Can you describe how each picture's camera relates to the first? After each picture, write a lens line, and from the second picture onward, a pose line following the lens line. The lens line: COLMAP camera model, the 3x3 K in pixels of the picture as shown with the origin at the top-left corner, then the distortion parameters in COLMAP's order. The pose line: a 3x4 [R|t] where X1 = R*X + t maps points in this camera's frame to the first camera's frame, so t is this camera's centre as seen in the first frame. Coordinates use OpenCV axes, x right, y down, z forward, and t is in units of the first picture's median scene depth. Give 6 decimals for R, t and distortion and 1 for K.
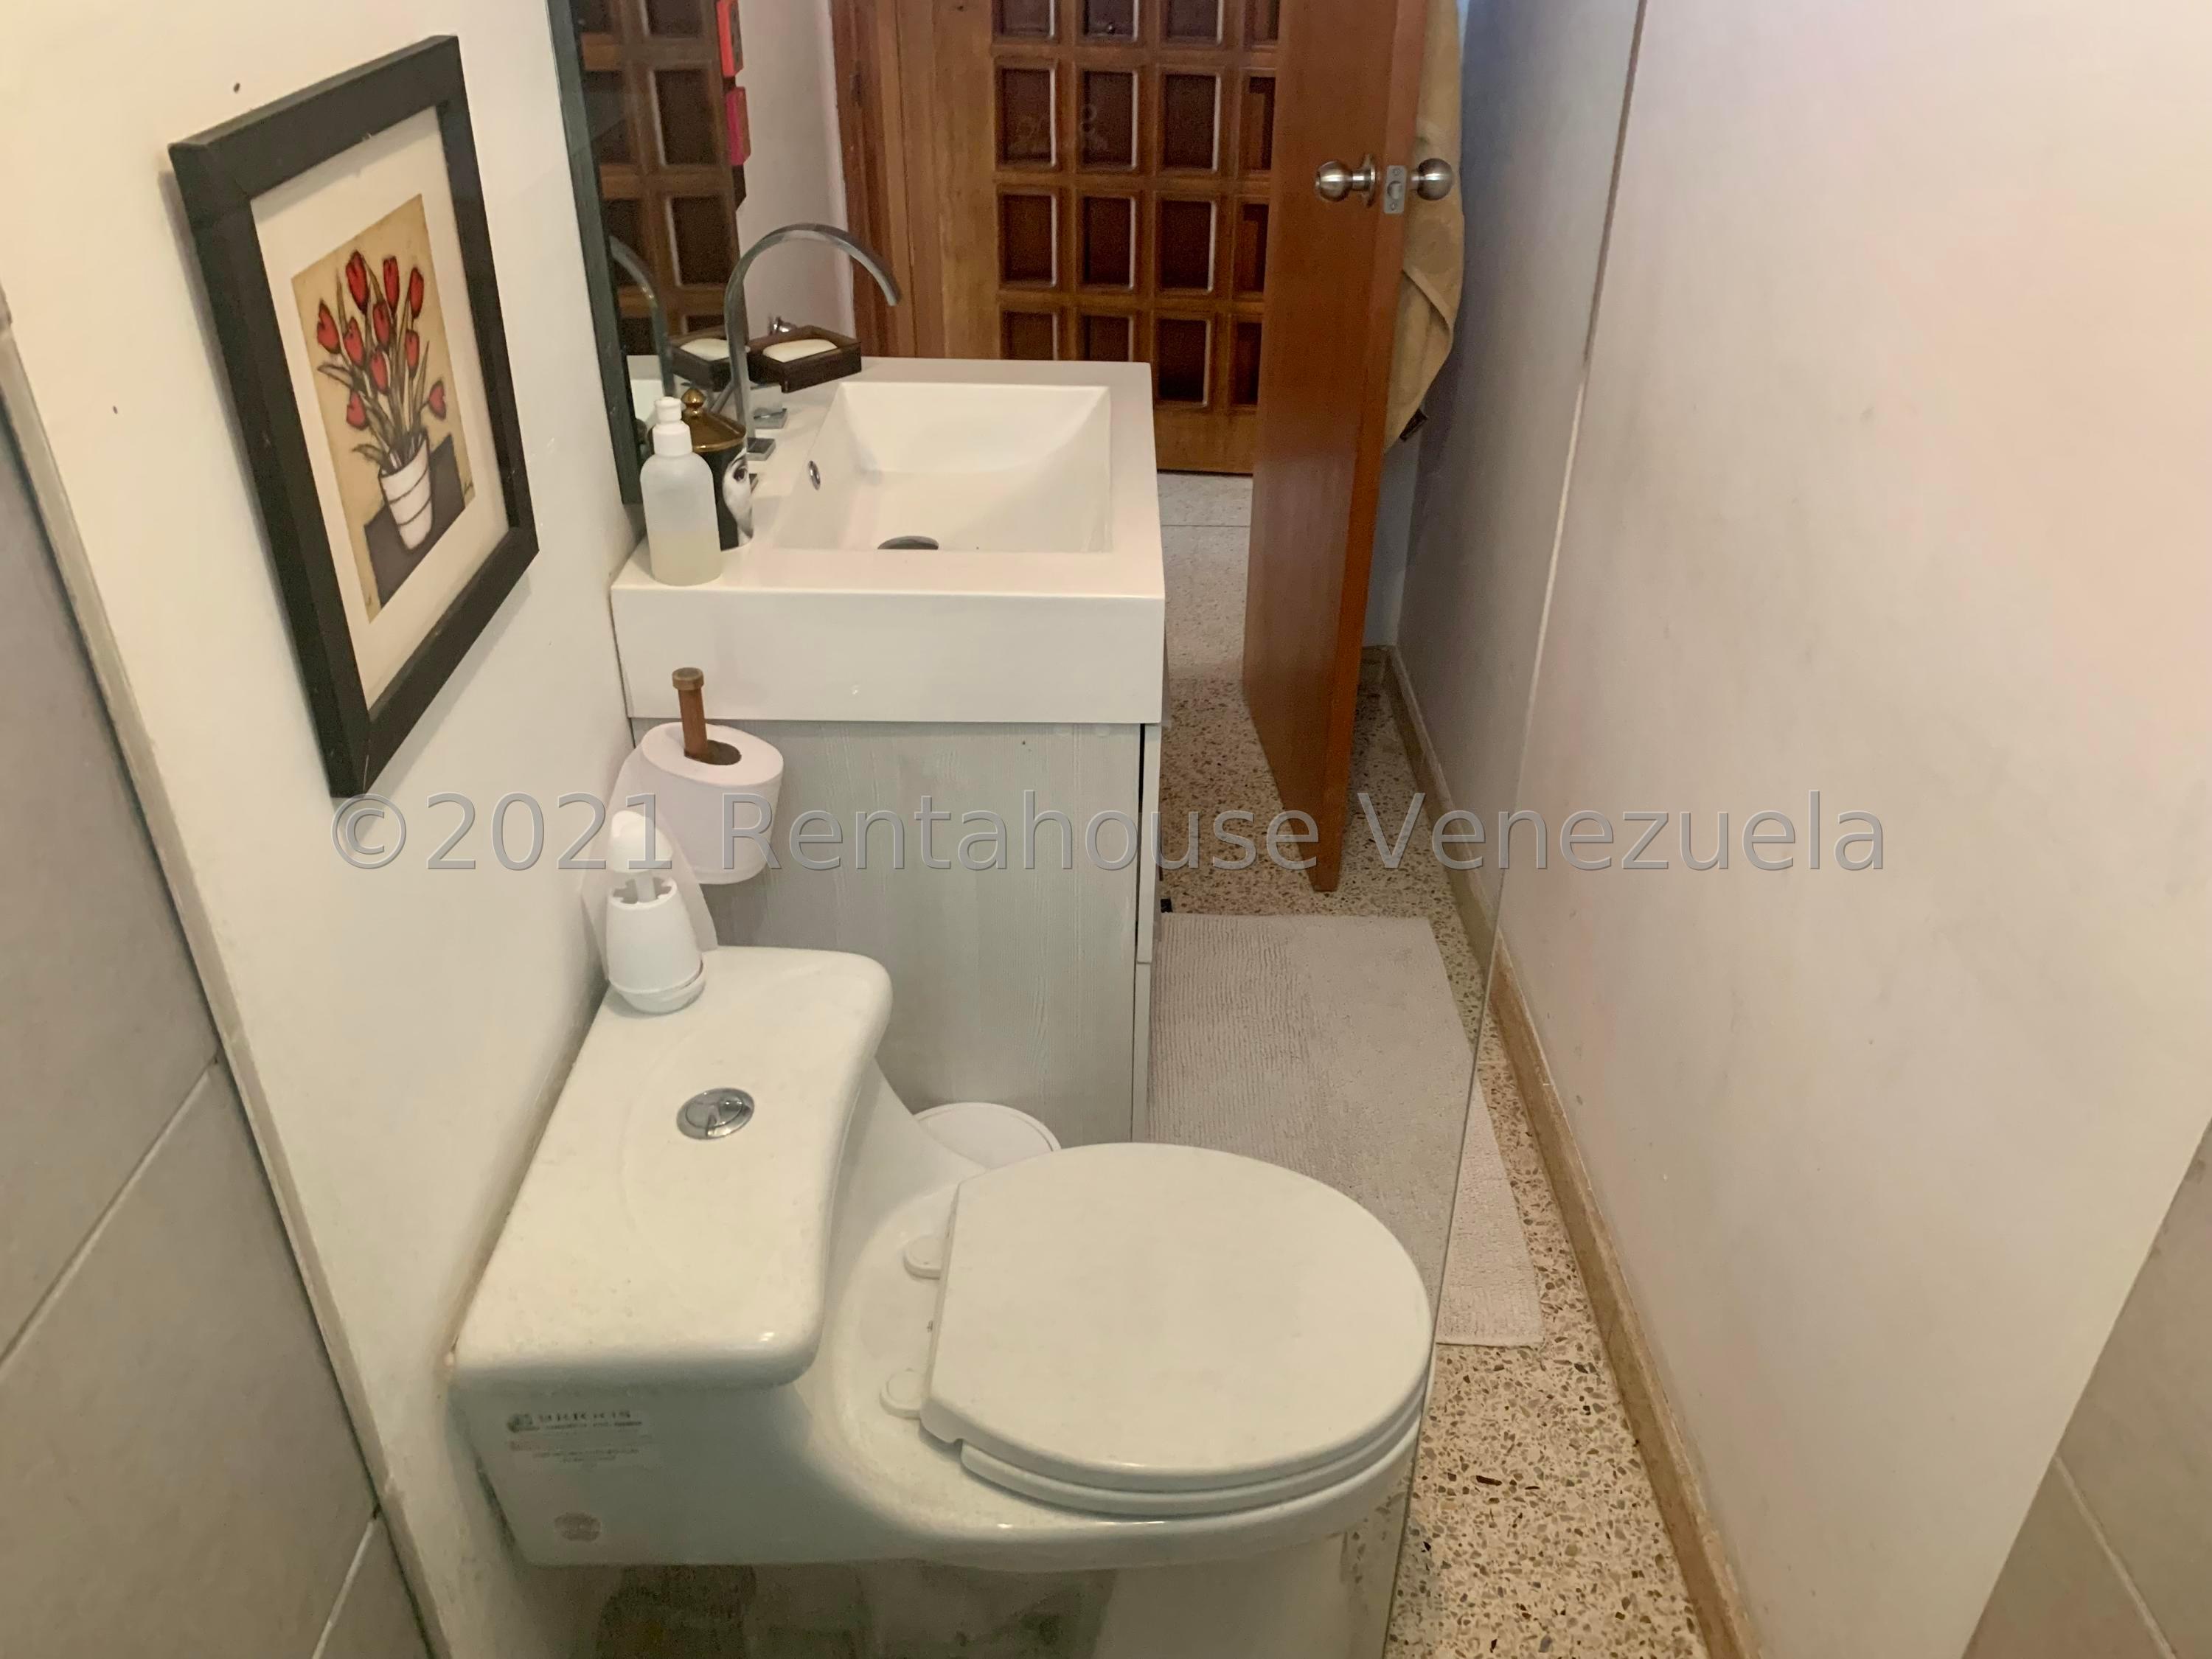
lens RADIAL K [[1733.0, 0, 1113.1], [0, 1733.0, 826.5], [0, 0, 1]] dist [0.051174, -0.057784]
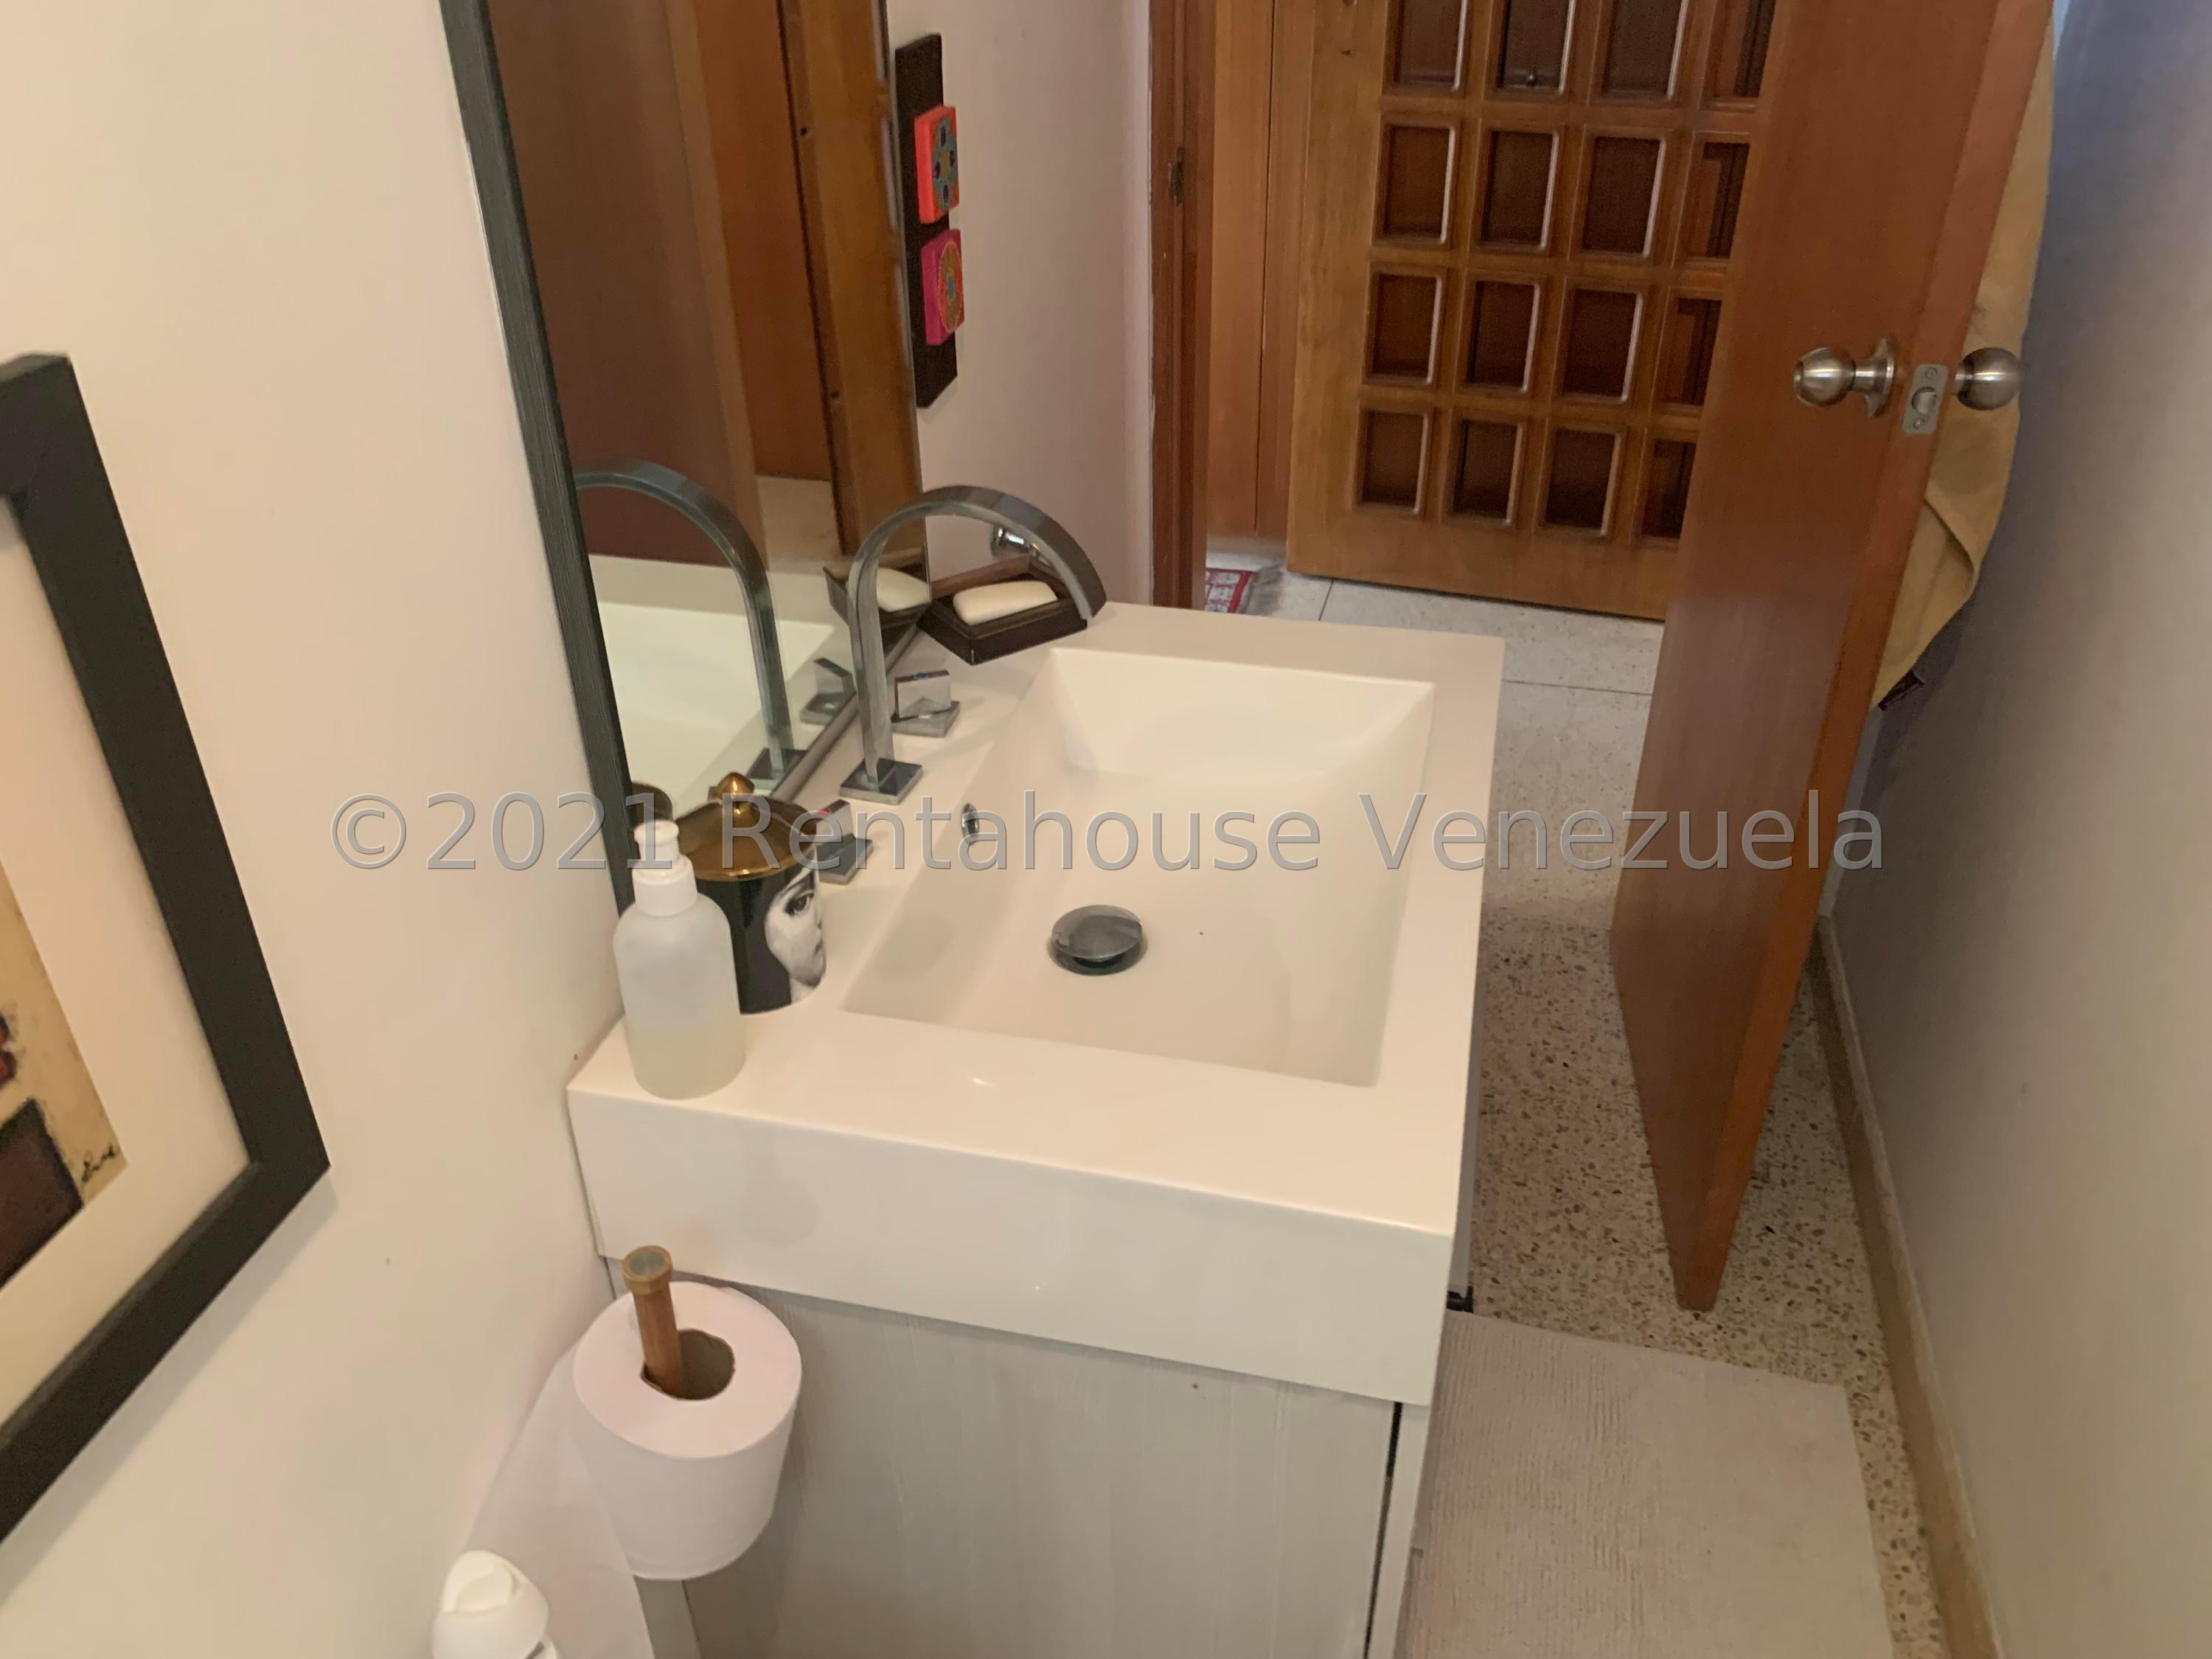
lens RADIAL K [[1697.0, 0, 1095.6], [0, 1697.0, 823.5], [0, 0, 1]] dist [0.043852, -0.059899]
pose [[0.970784, 0.103379, -0.216542, 0.013169], [-0.100556, 0.994641, 0.024041, -0.151613], [0.217867, -0.001564, 0.975977, 0.247422]]
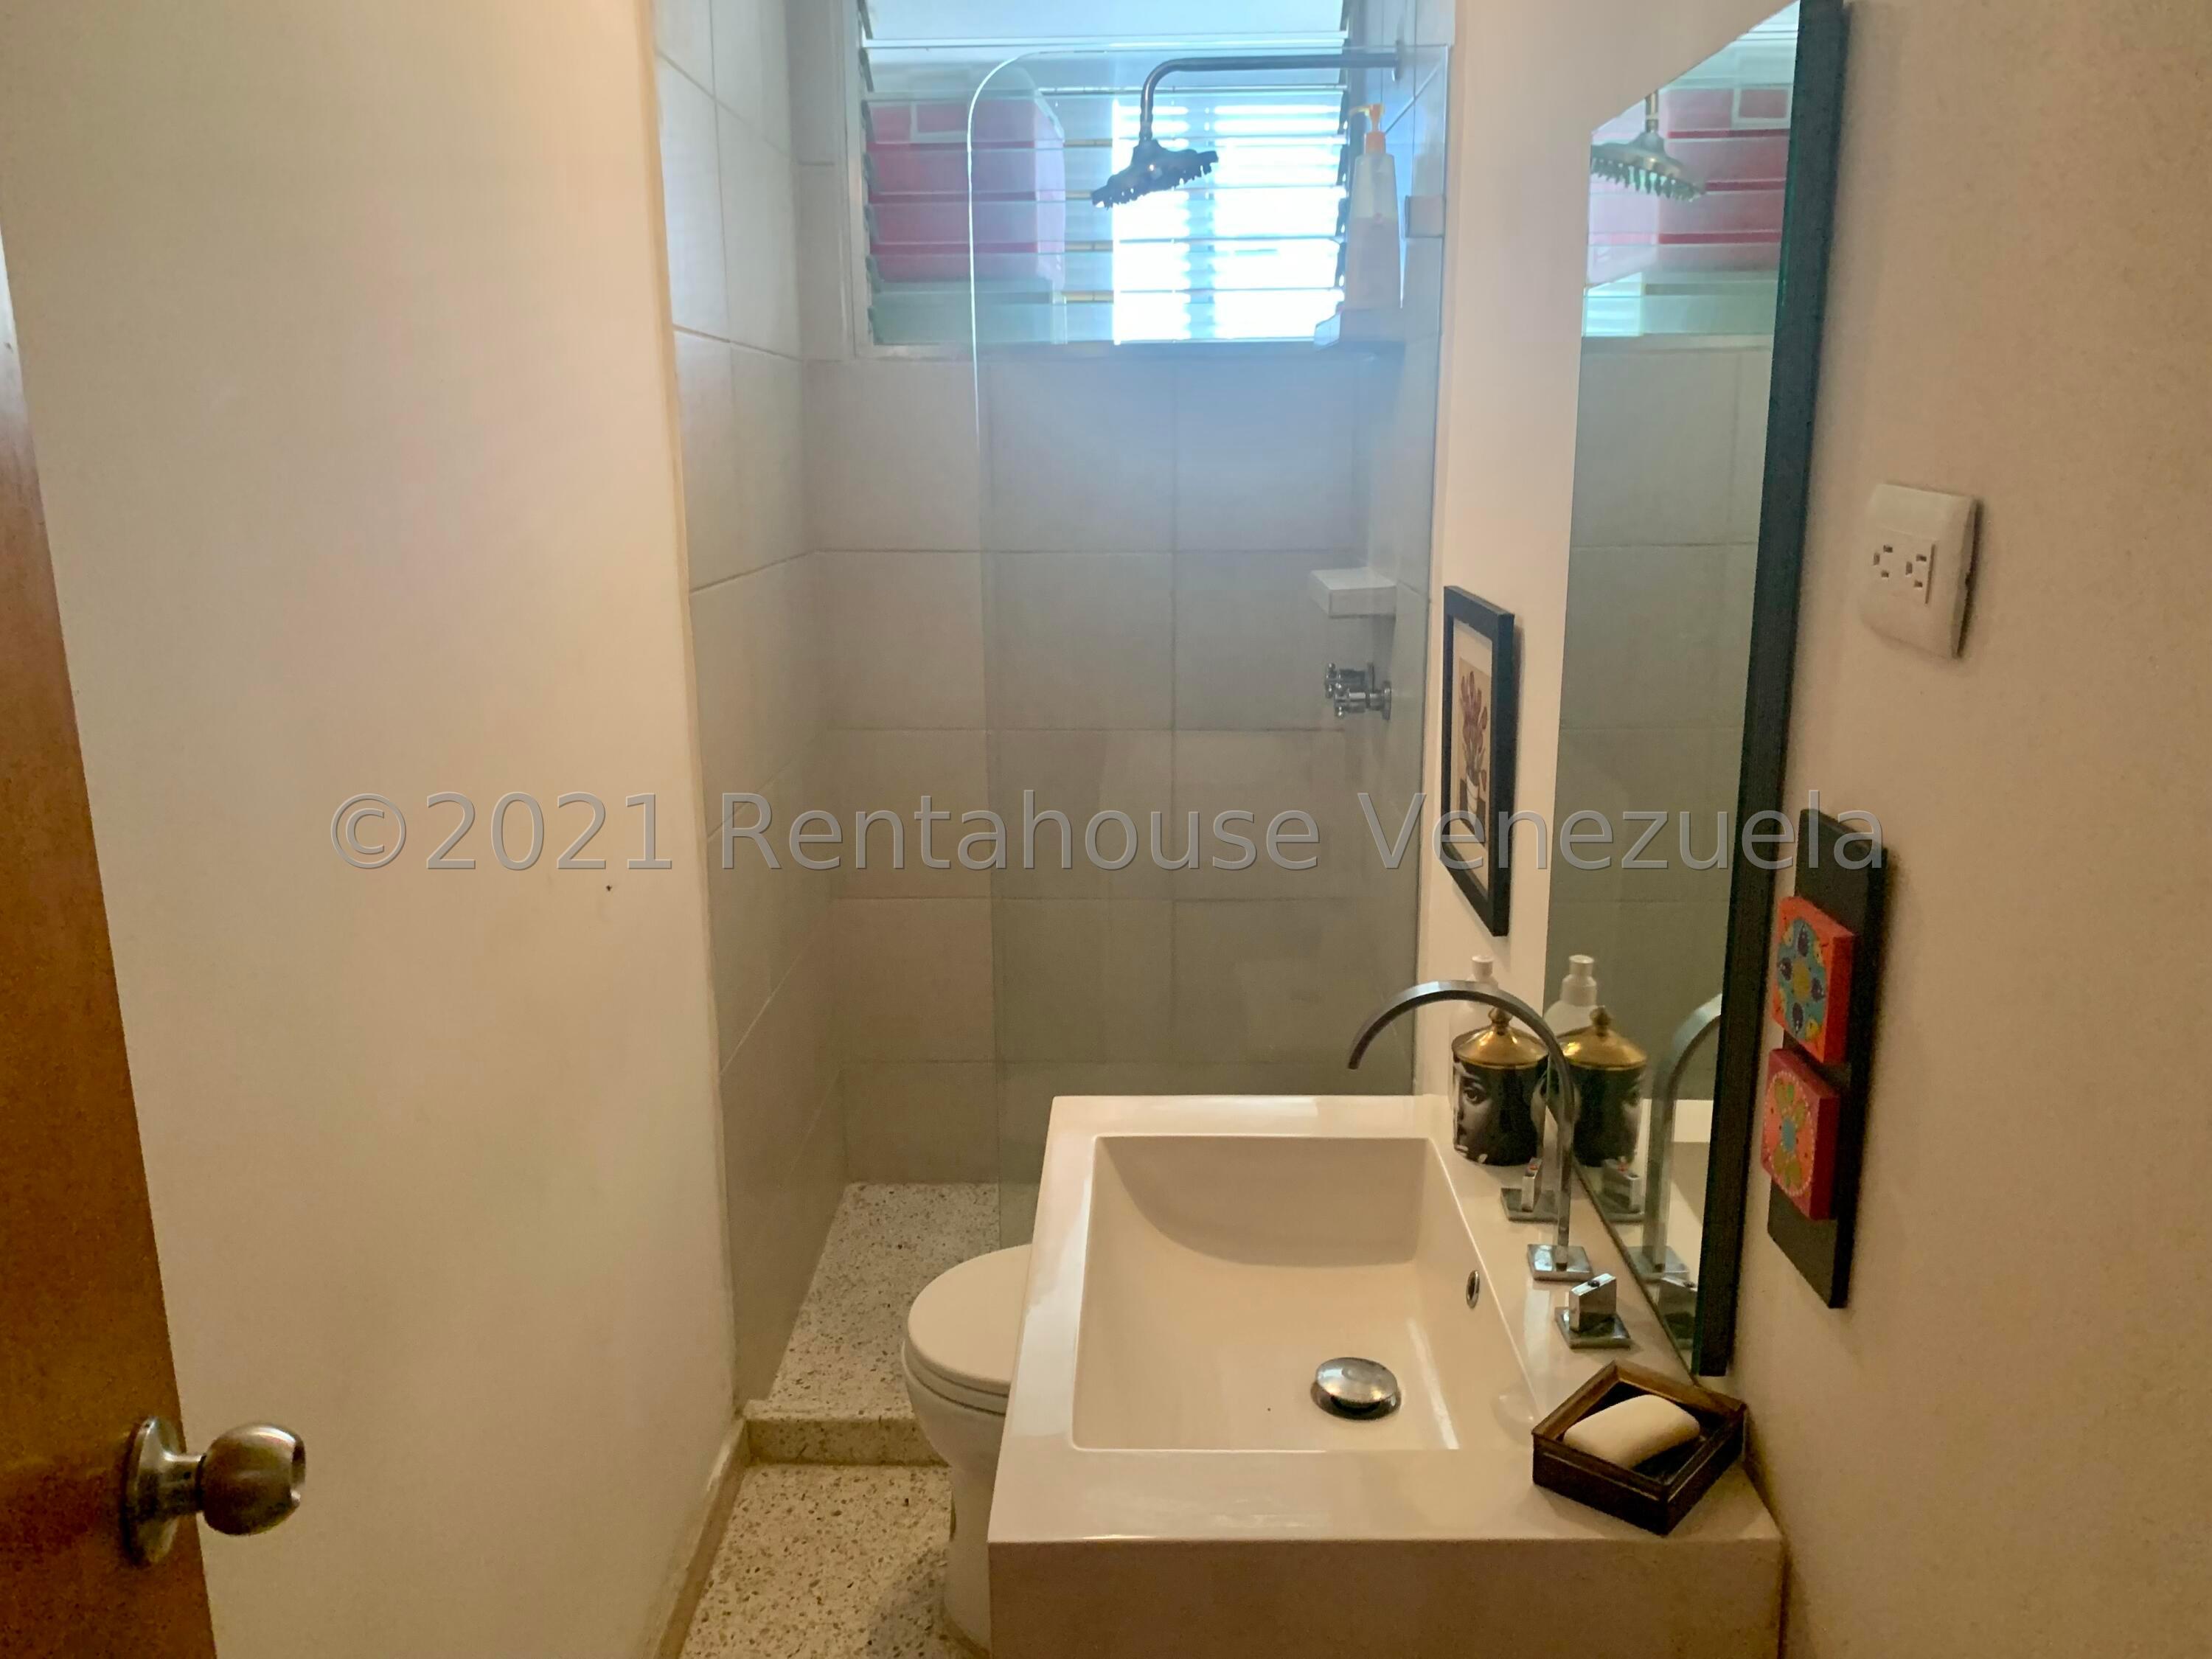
lens RADIAL K [[1697.0, 0, 1095.6], [0, 1697.0, 823.5], [0, 0, 1]] dist [0.043852, -0.059899]
pose [[-0.999287, -0.013919, 0.035095, -0.017387], [0.014813, 0.710485, 0.703556, -0.608253], [-0.034728, 0.703574, -0.709772, 0.964809]]
